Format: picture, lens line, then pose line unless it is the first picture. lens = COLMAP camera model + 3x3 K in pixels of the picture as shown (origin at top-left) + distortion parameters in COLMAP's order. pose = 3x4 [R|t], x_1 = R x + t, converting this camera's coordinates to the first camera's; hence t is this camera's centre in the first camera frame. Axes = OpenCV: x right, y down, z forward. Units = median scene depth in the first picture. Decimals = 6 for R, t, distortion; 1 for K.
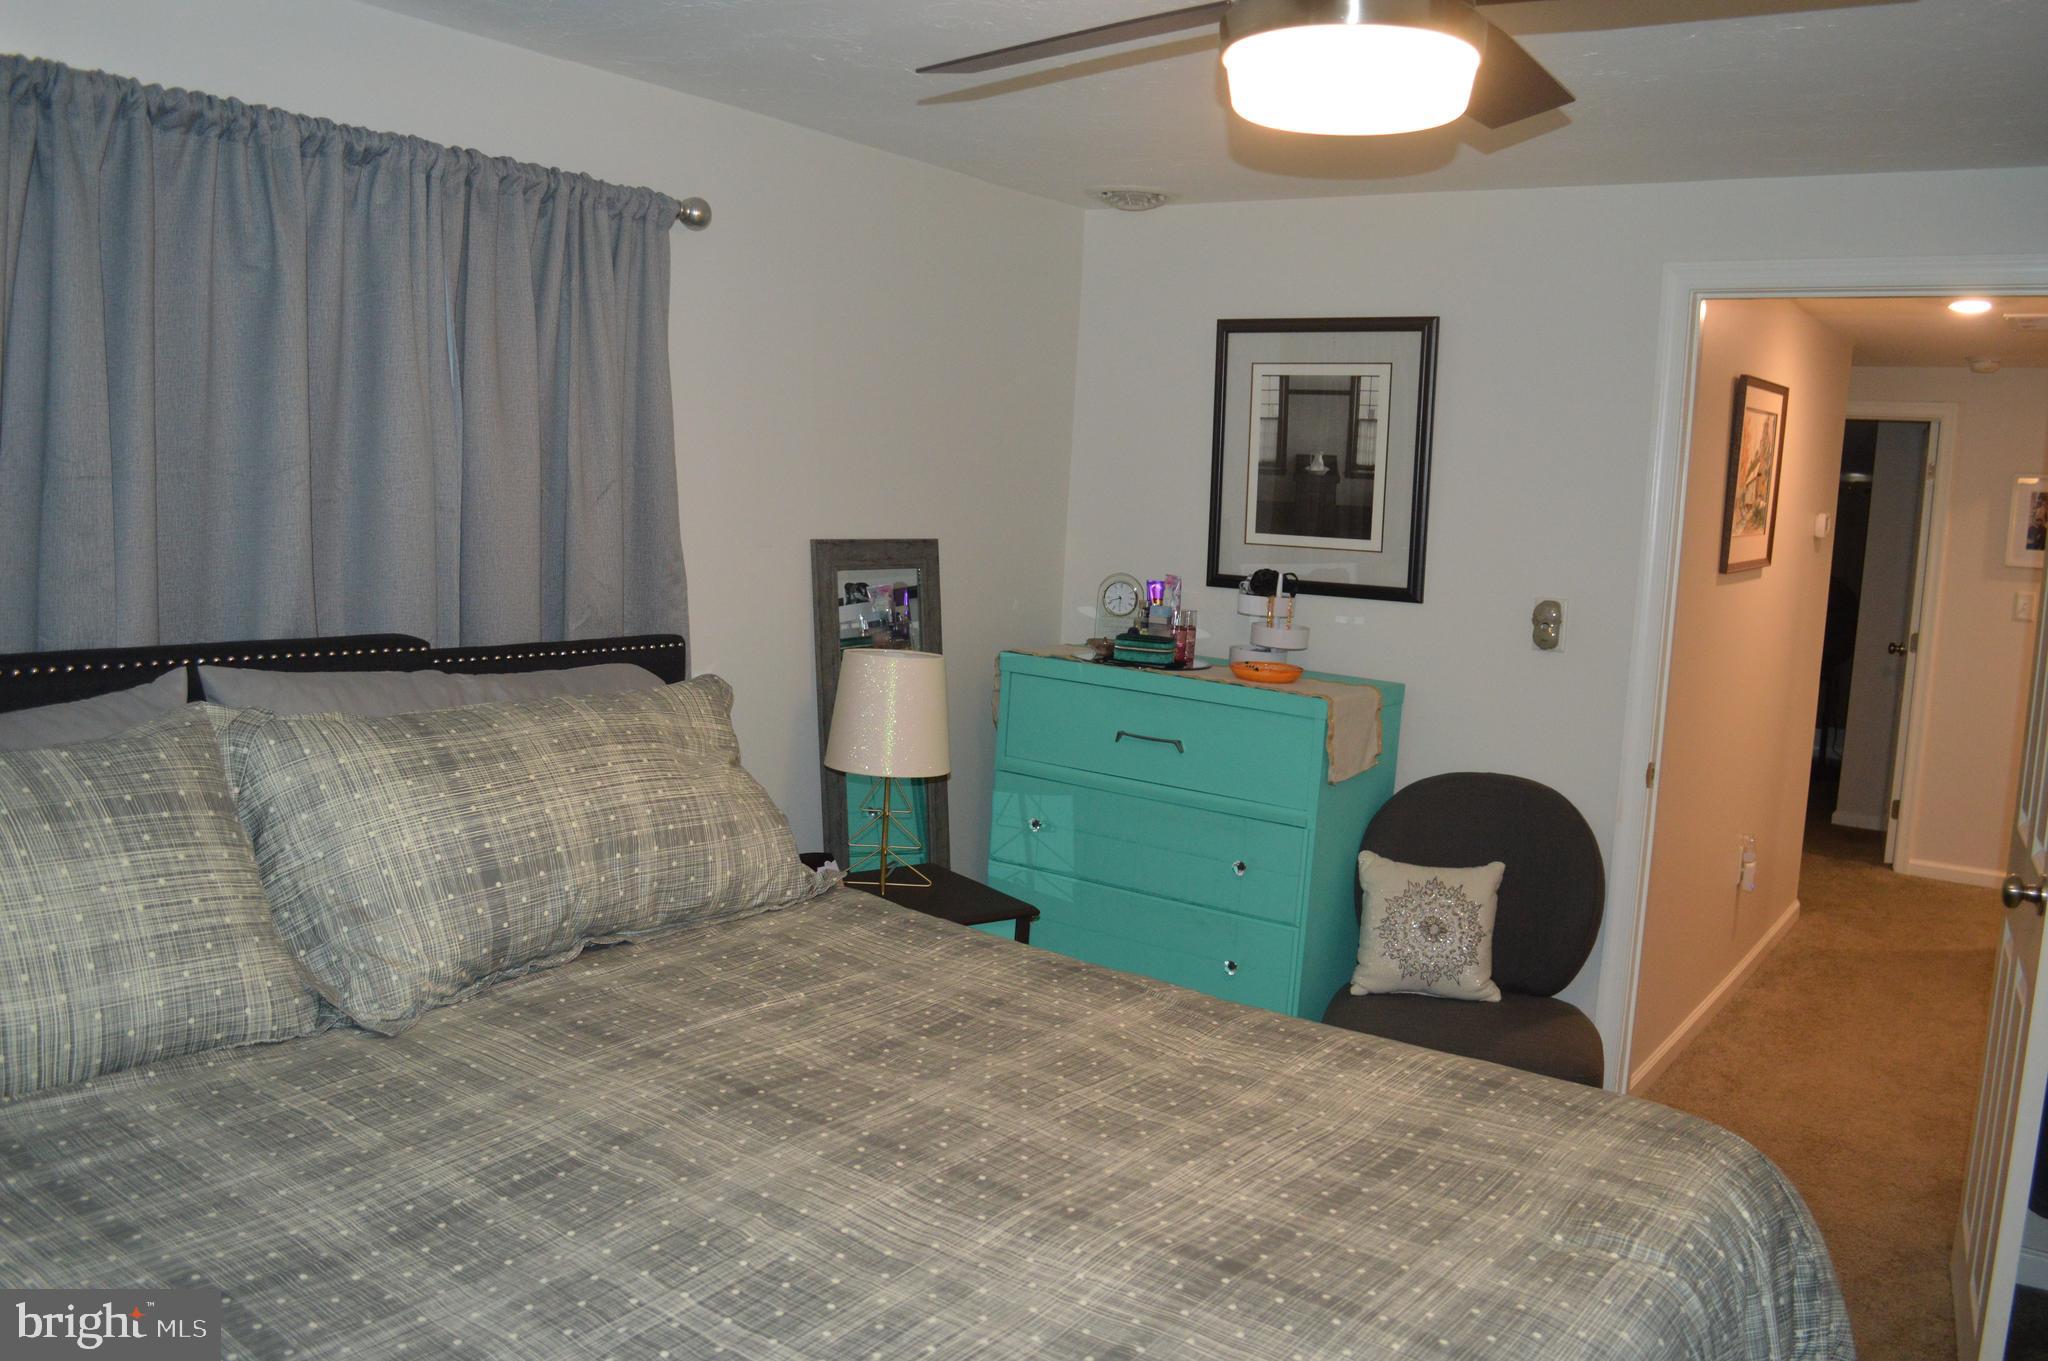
lens RADIAL K [[1626.4, 0, 1030.8], [0, 1626.4, 681.3], [0, 0, 1]] dist [-0.088953, 0.018431]
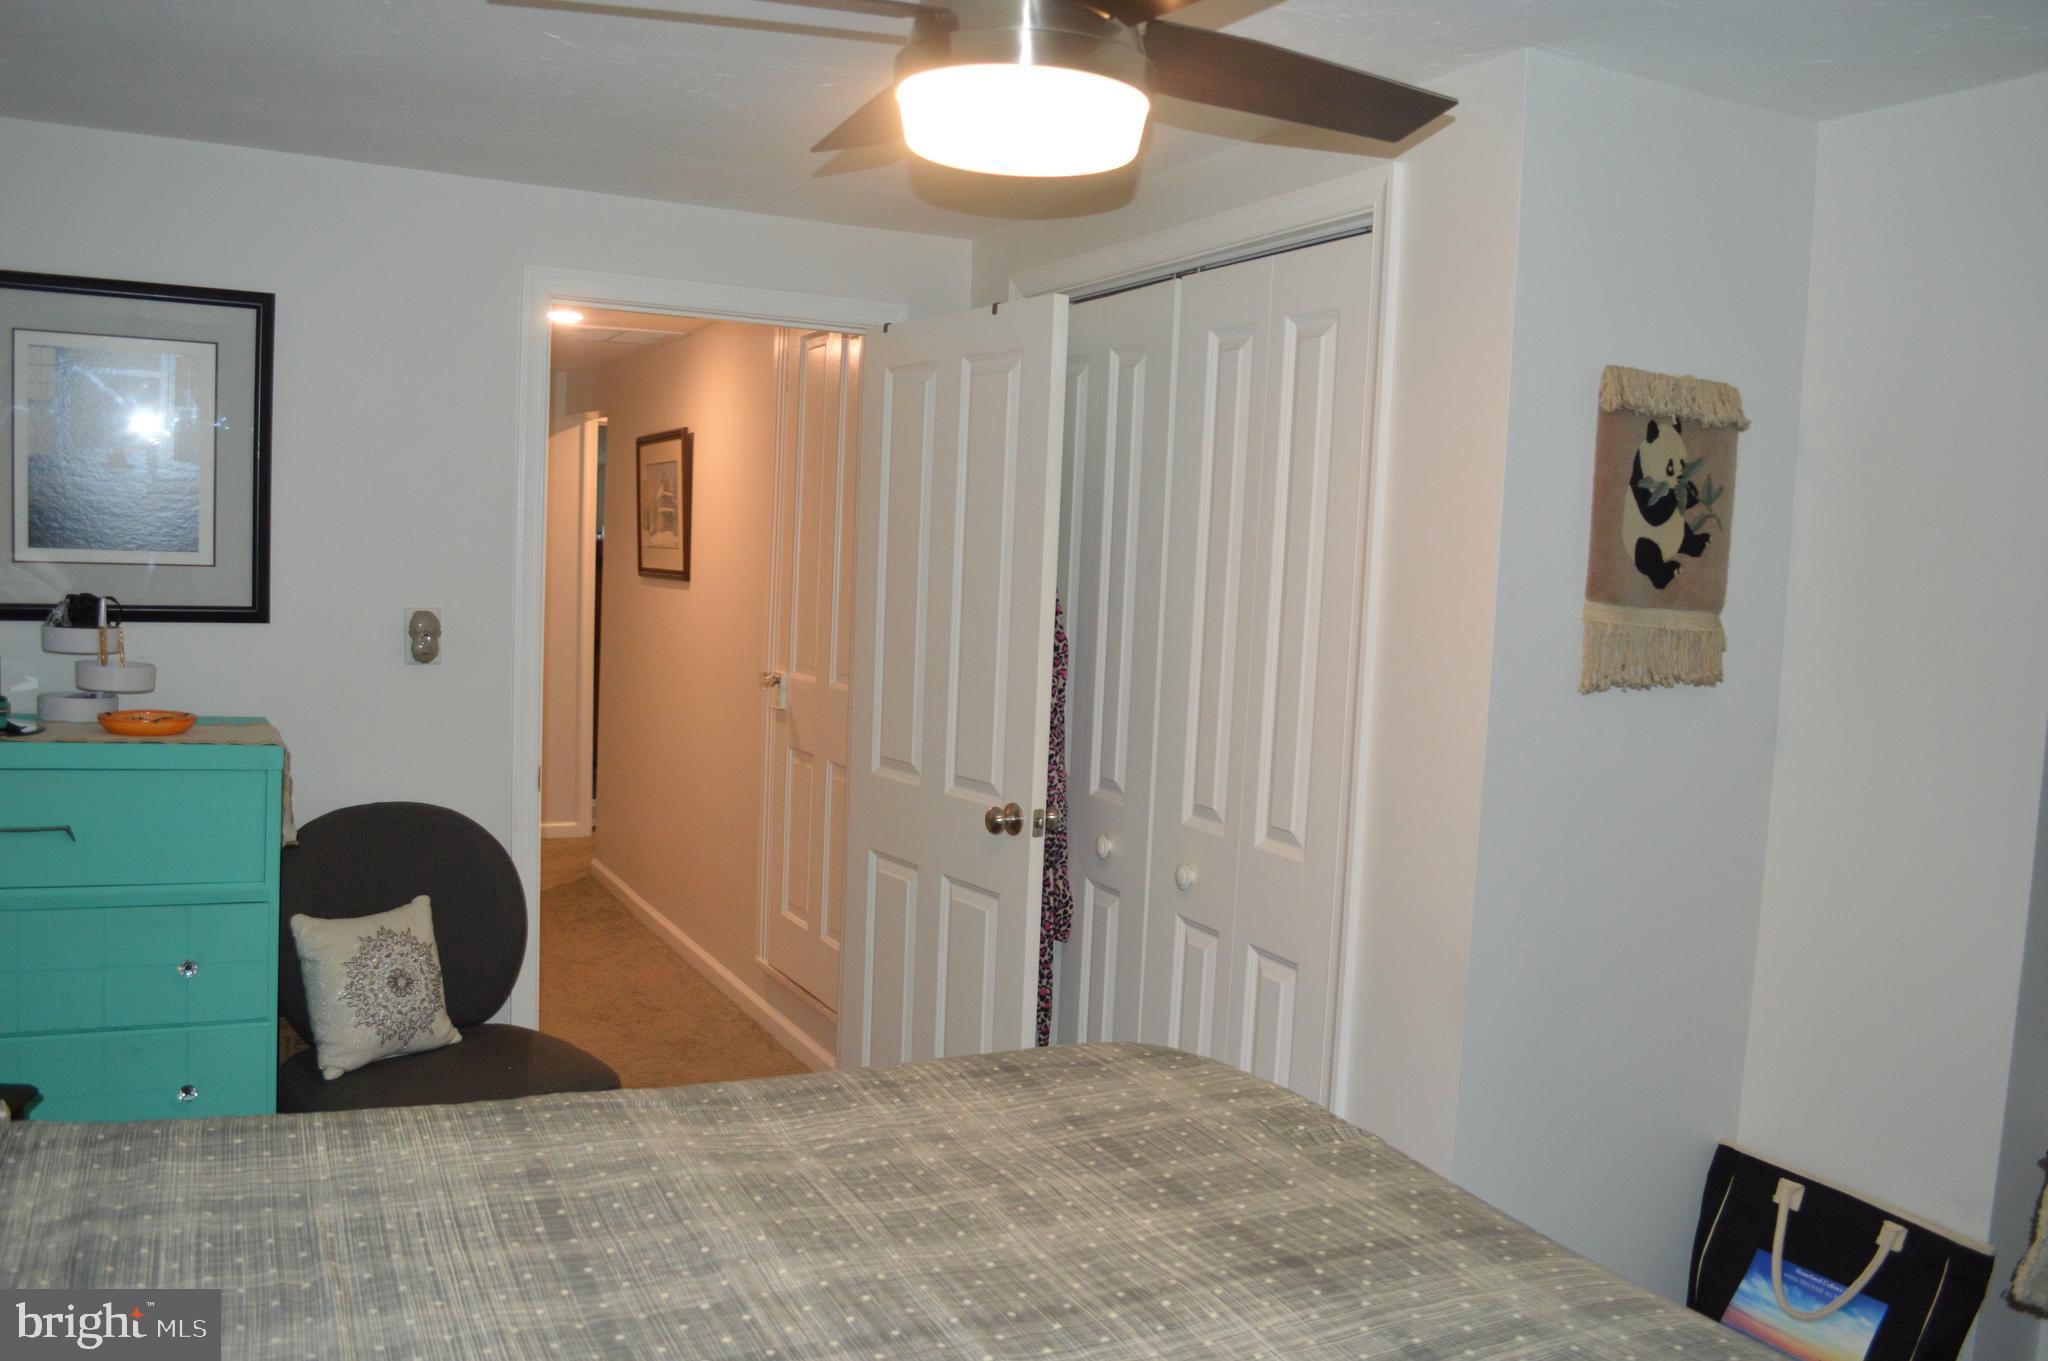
lens RADIAL K [[1626.4, 0, 1030.7], [0, 1626.4, 686.5], [0, 0, 1]] dist [-0.088953, 0.018431]
pose [[0.468214, -0.101439, 0.877773, -0.354546], [0.082790, 0.994055, 0.070716, -0.045021], [-0.879728, 0.039561, 0.473828, 0.259006]]
